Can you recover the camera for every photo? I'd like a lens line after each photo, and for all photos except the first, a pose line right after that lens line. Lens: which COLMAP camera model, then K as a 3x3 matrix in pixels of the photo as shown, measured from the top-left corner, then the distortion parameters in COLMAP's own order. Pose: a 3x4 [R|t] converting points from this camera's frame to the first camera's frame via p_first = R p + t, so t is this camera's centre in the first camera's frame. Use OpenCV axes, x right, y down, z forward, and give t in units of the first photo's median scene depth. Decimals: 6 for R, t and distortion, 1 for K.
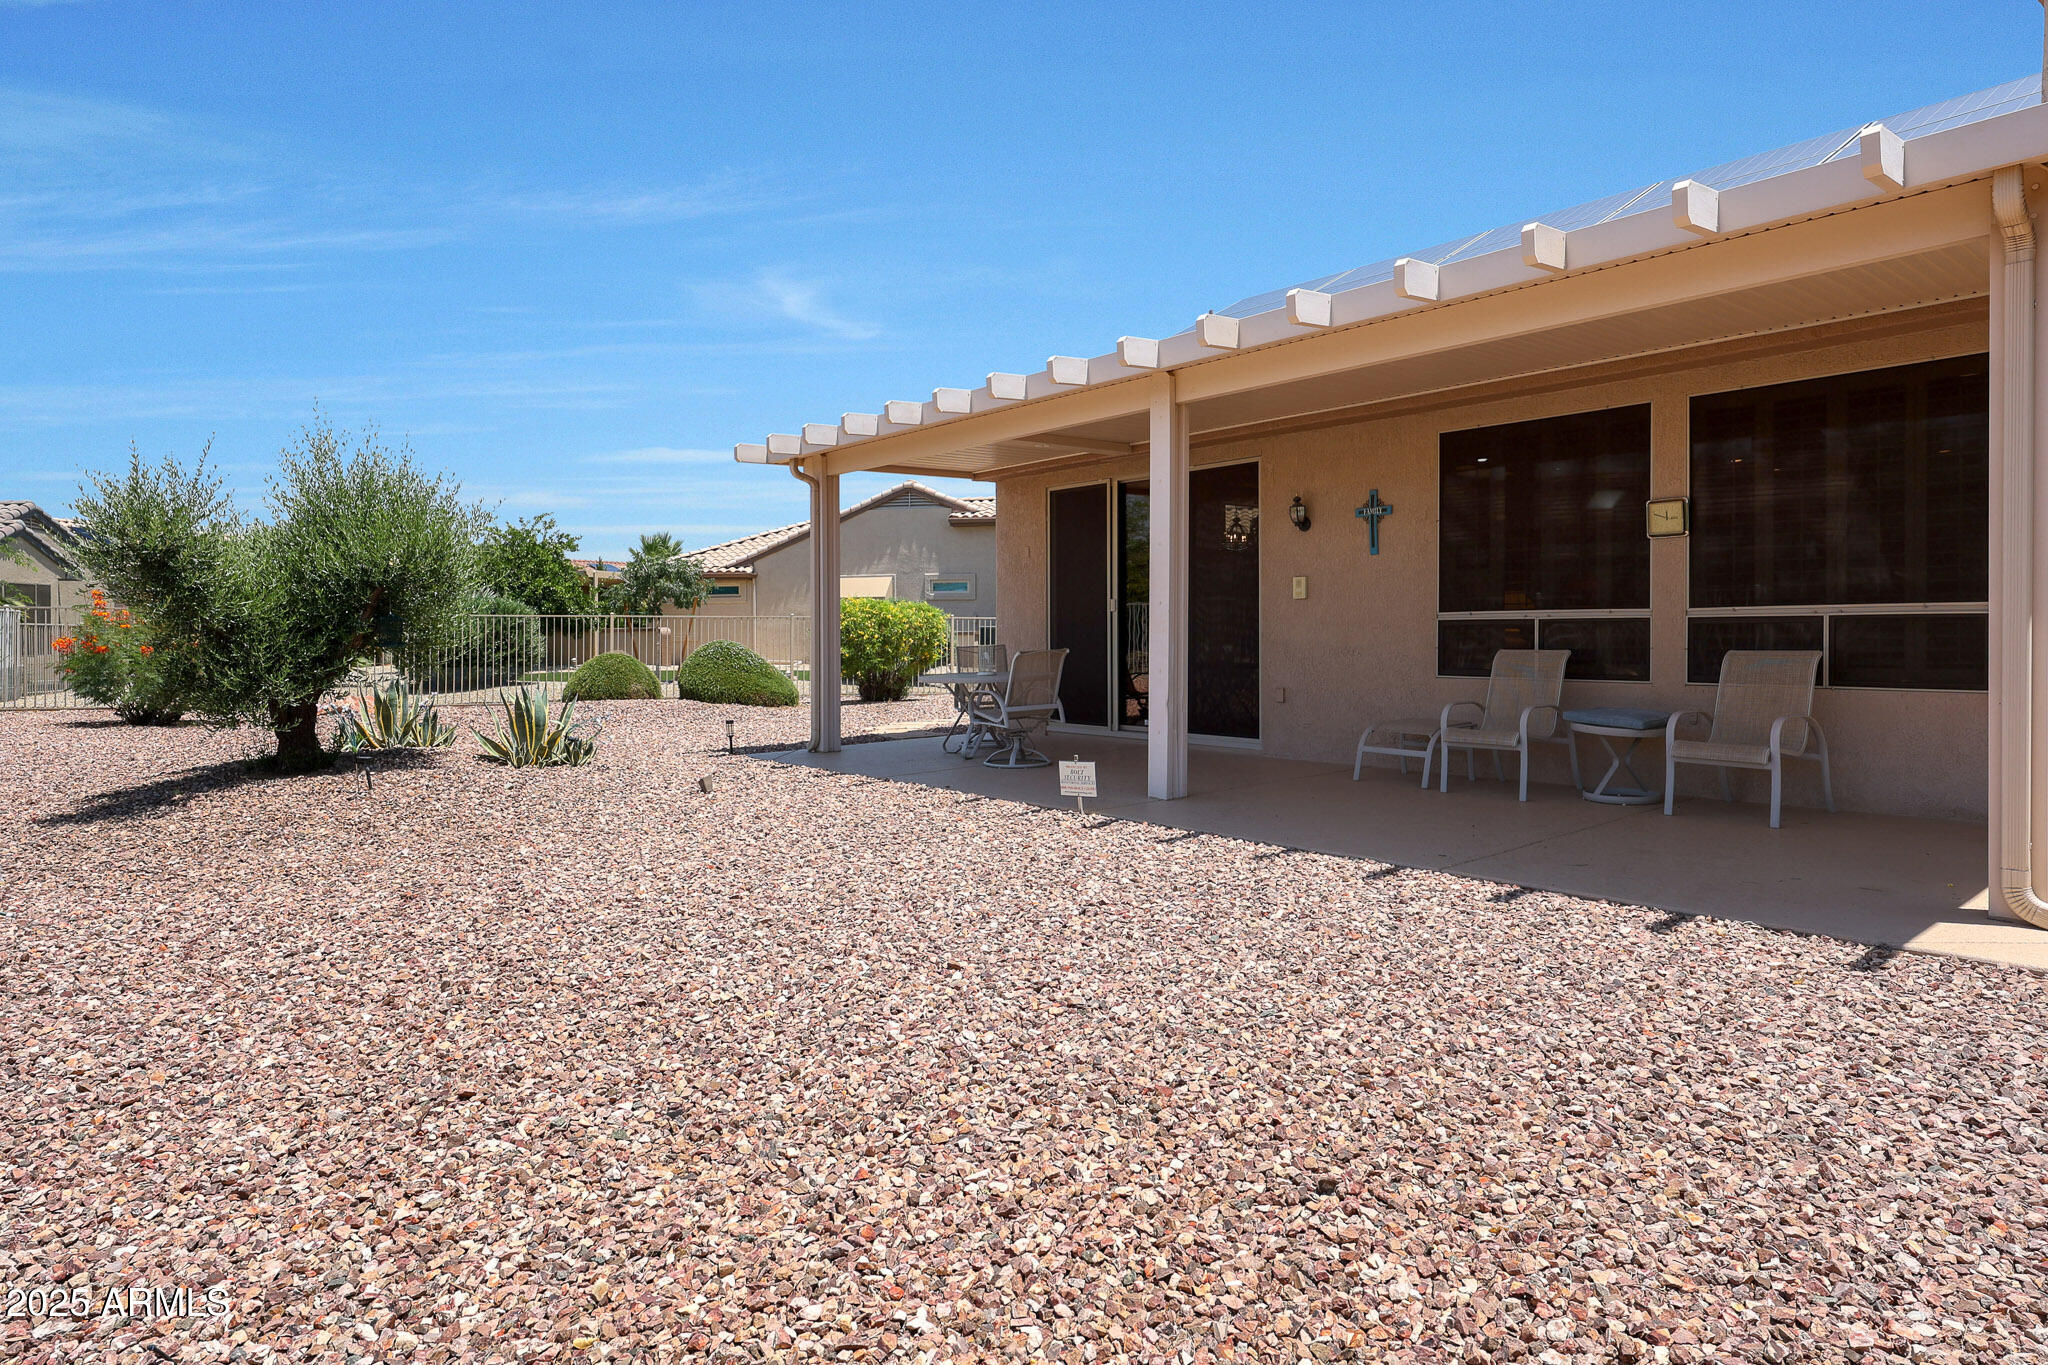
lens RADIAL K [[1169.9, 0, 1018.6], [0, 1169.9, 633.2], [0, 0, 1]] dist [0.002116, 0.000205]
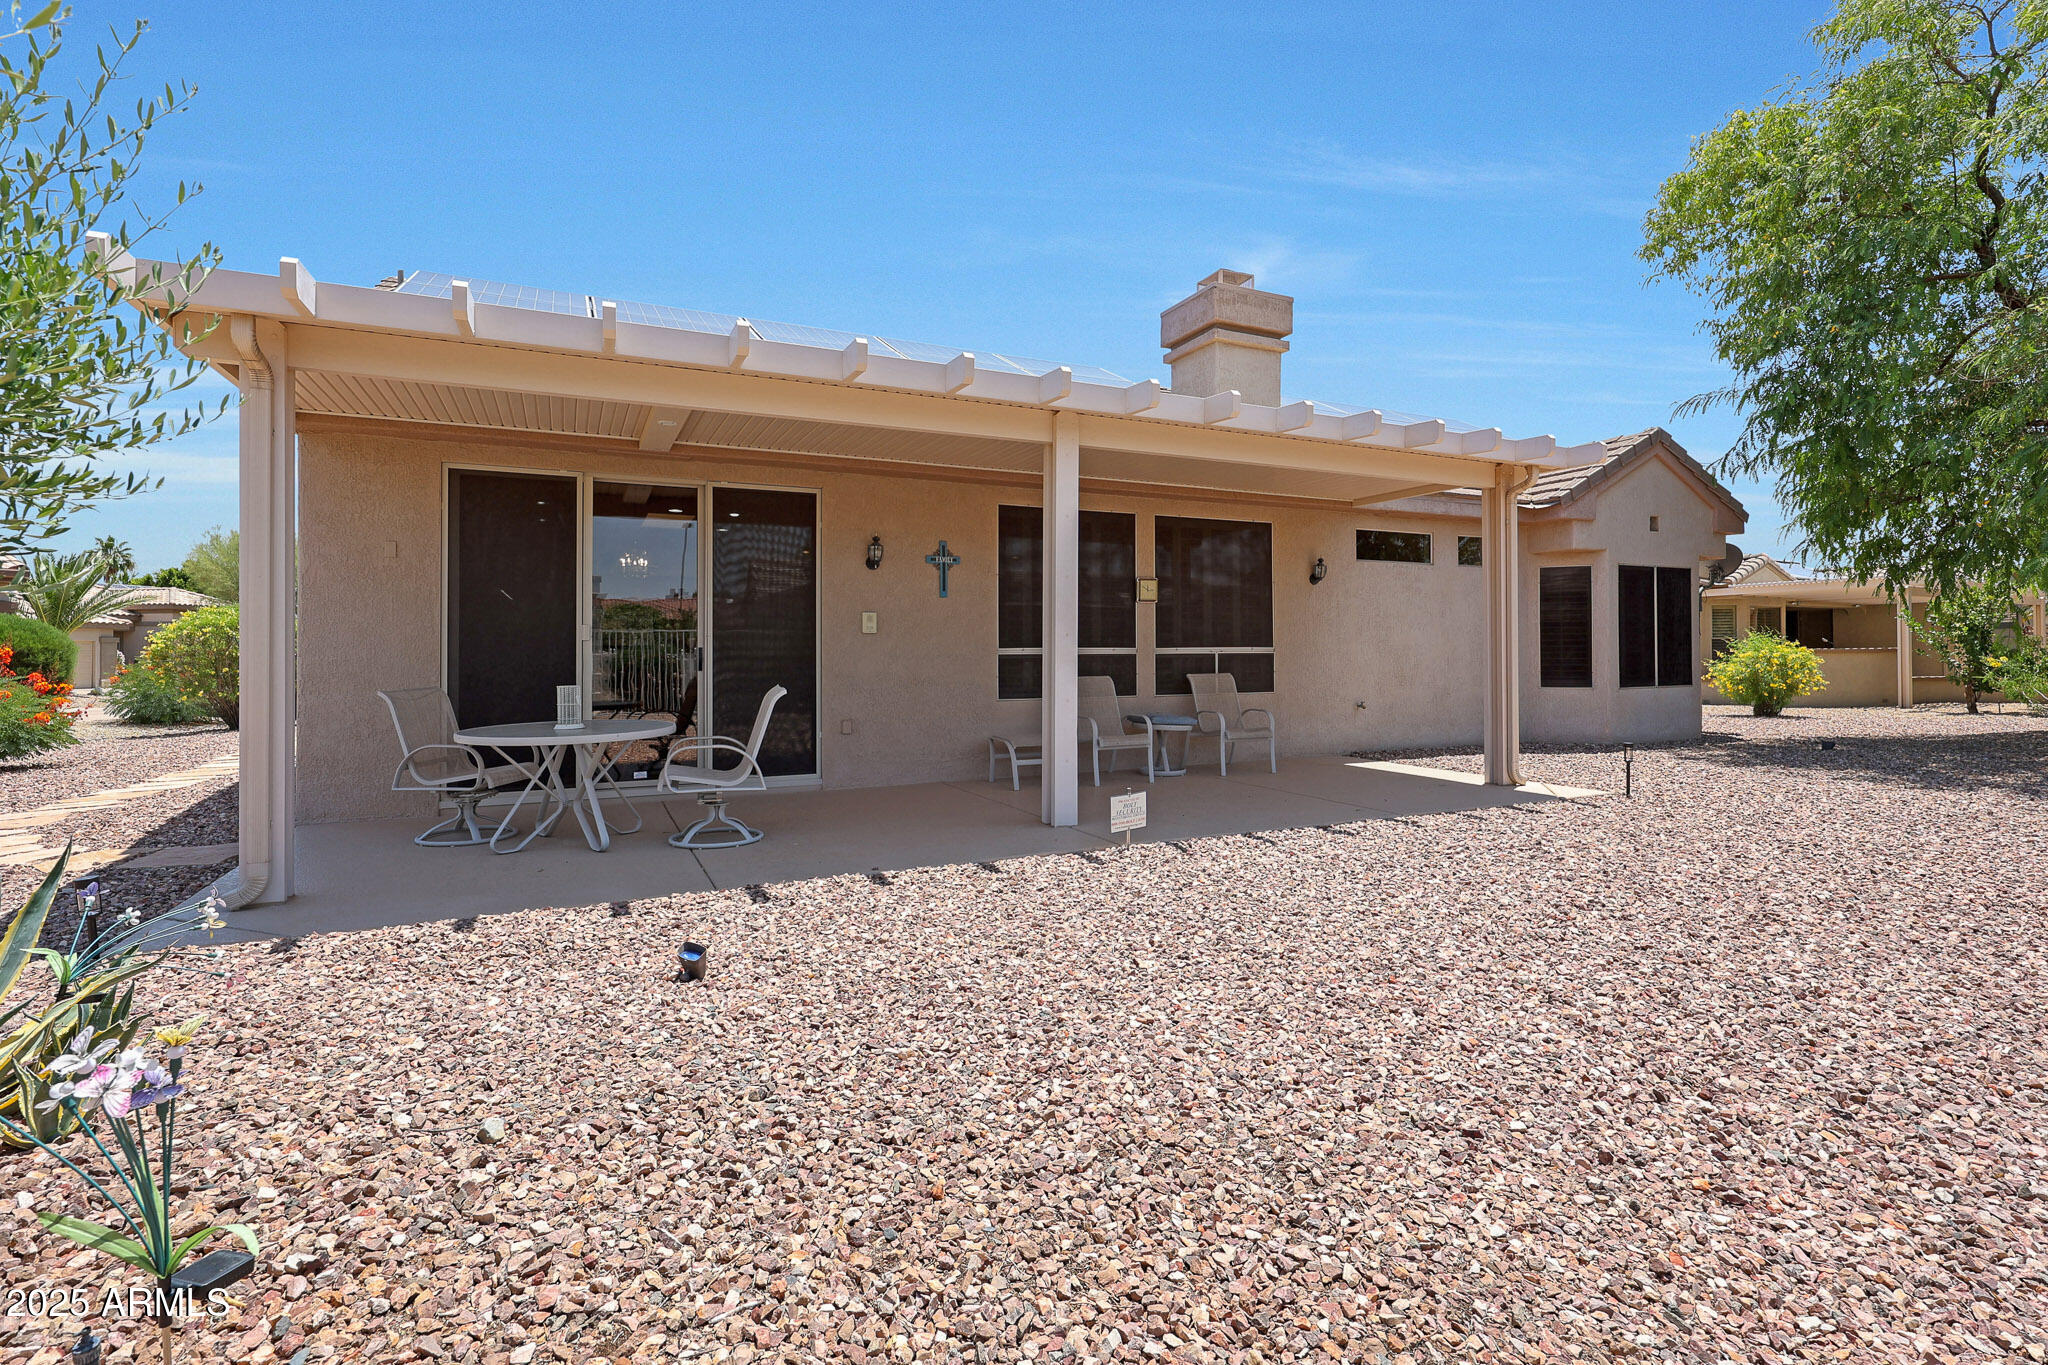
lens RADIAL K [[944.3, 0, 1020.8], [0, 944.3, 651.1], [0, 0, 1]] dist [-0.001290, -0.000183]
pose [[0.247523, 0.015162, 0.968763, -0.575071], [0.009833, 0.999787, -0.018160, 0.003292], [-0.968832, 0.014021, 0.247321, 0.695225]]
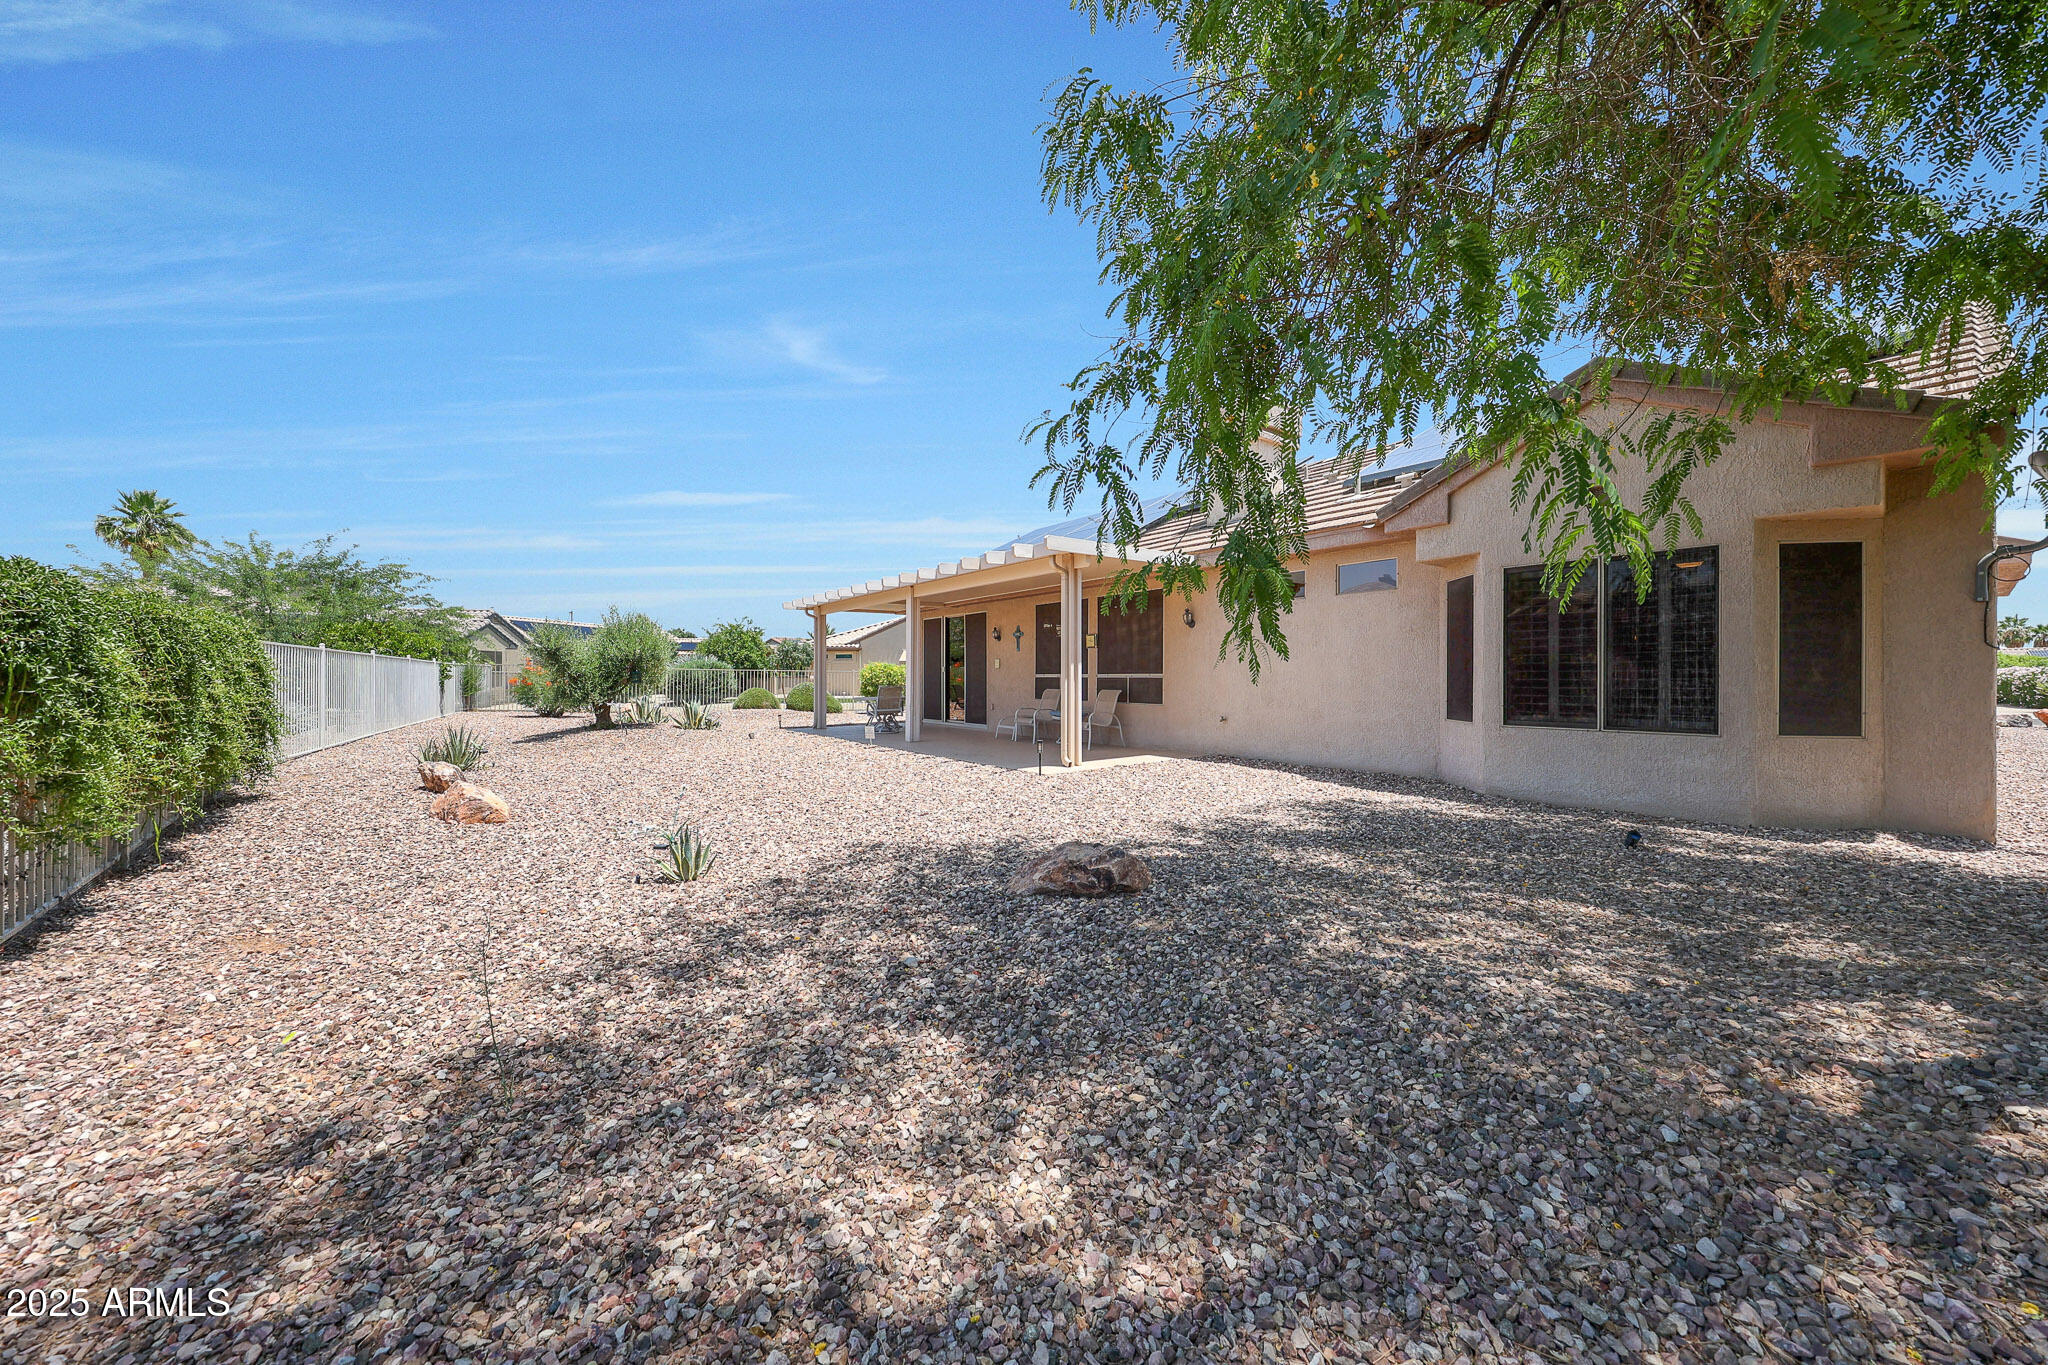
lens RADIAL K [[702.3, 0, 1024.0], [0, 702.3, 682.5], [0, 0, 1]] dist [-0.000056, -0.000008]
pose [[0.998952, 0.010953, -0.044439, 0.385000], [-0.010867, 0.999939, 0.002174, -0.003003], [0.044460, -0.001689, 0.999010, -0.519933]]
